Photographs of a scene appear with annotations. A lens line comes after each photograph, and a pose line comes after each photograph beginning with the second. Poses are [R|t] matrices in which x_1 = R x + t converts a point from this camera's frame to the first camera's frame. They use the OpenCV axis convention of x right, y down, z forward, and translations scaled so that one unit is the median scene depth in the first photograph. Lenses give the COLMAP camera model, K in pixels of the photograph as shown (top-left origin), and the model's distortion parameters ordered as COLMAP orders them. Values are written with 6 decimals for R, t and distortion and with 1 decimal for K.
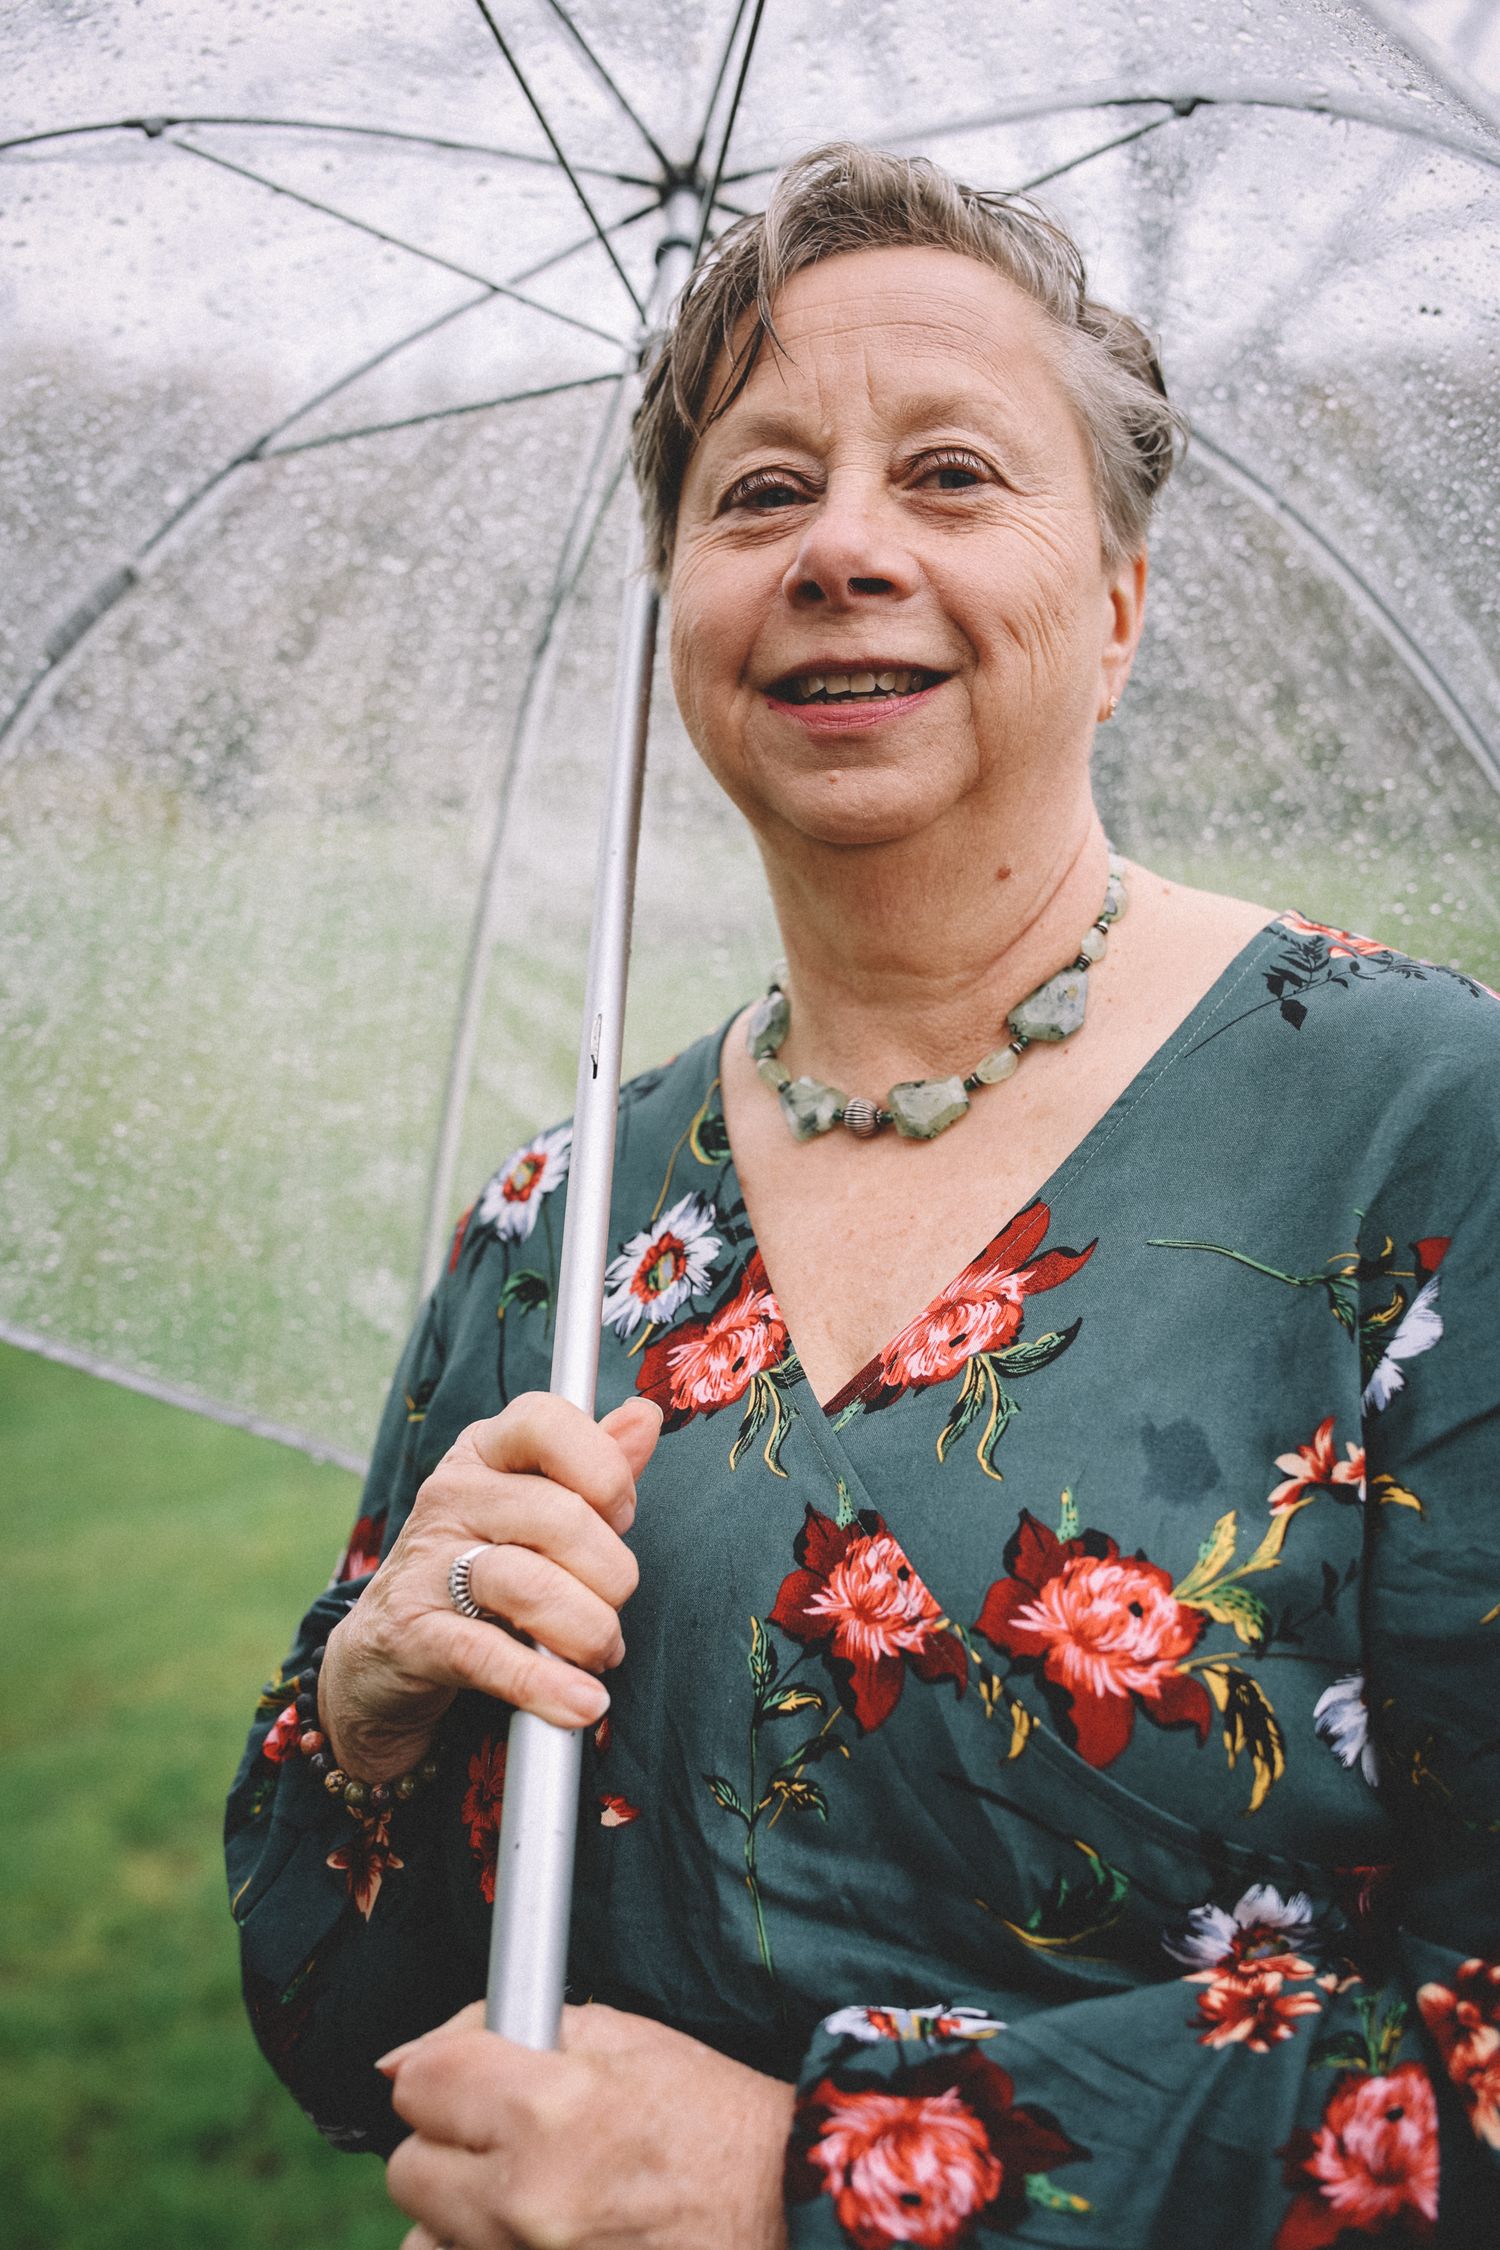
lens RADIAL K [[2390.7, 0, 795.3], [0, 2390.7, 1122.6], [0, 0, 1]] dist [-0.080913, 0.000000]
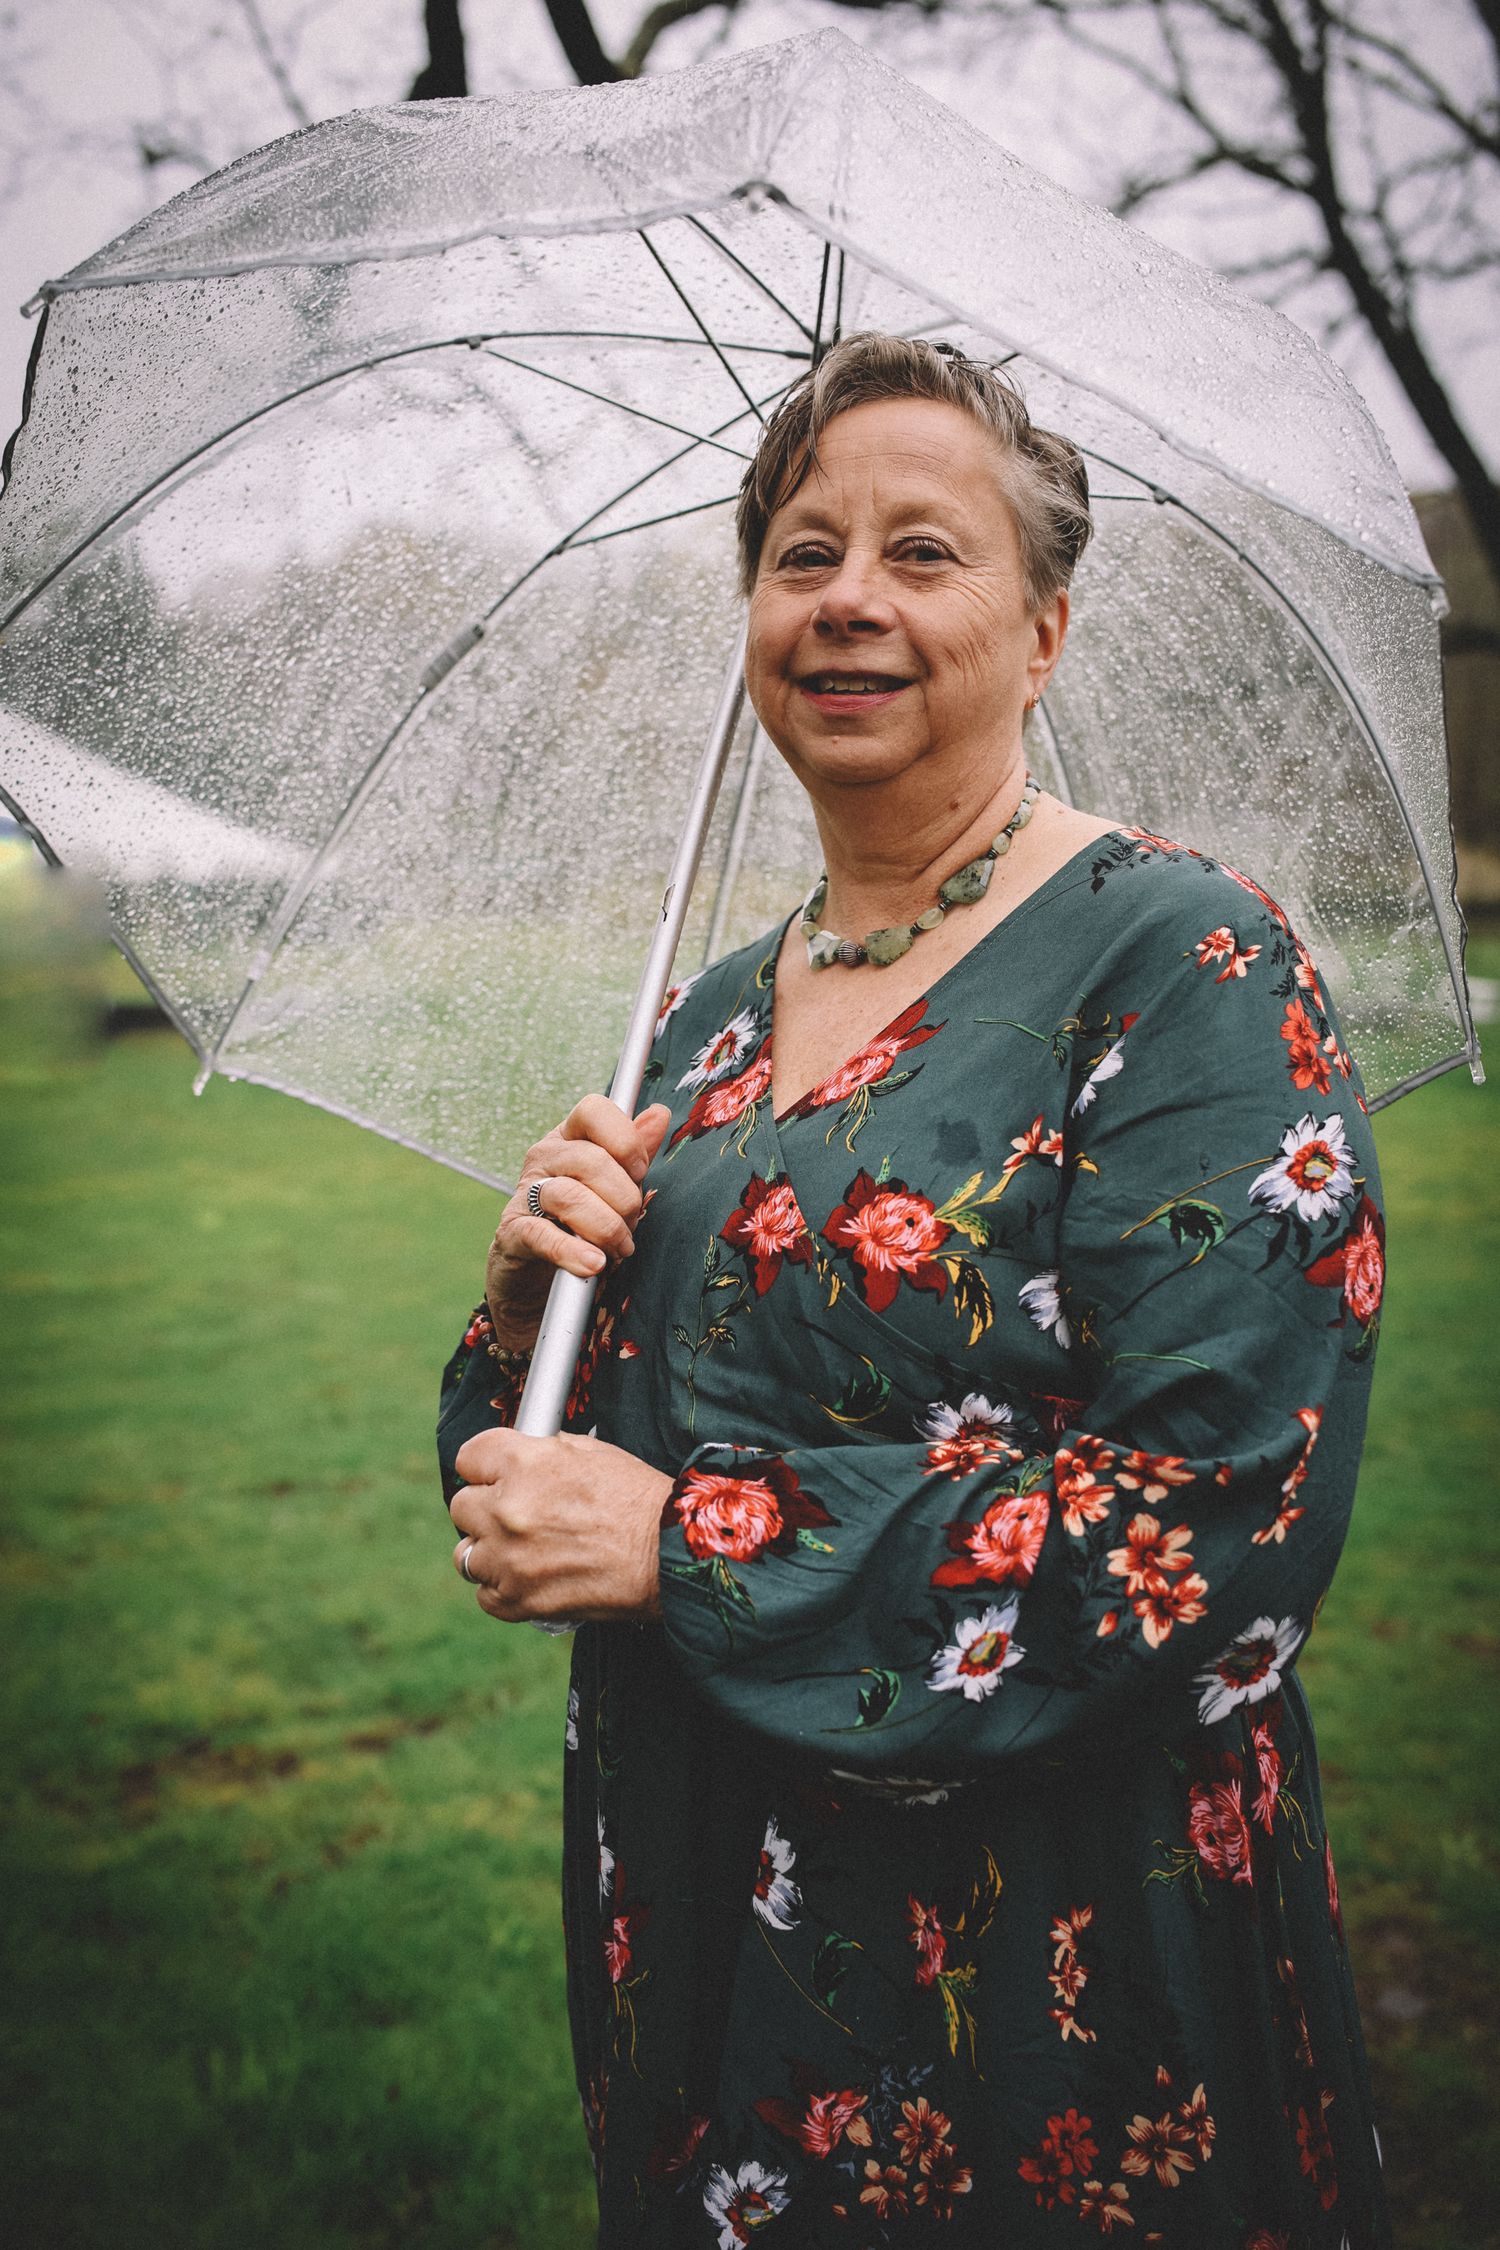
lens RADIAL K [[2523.1, 0, 761.6], [0, 2523.1, 1122.8], [0, 0, 1]] dist [-0.057239, 0.000000]
pose [[0.958158, 0.024754, -0.285169, 0.510847], [-0.037162, 0.998580, -0.038181, 0.194378], [0.283818, 0.047181, 0.957717, -0.670361]]
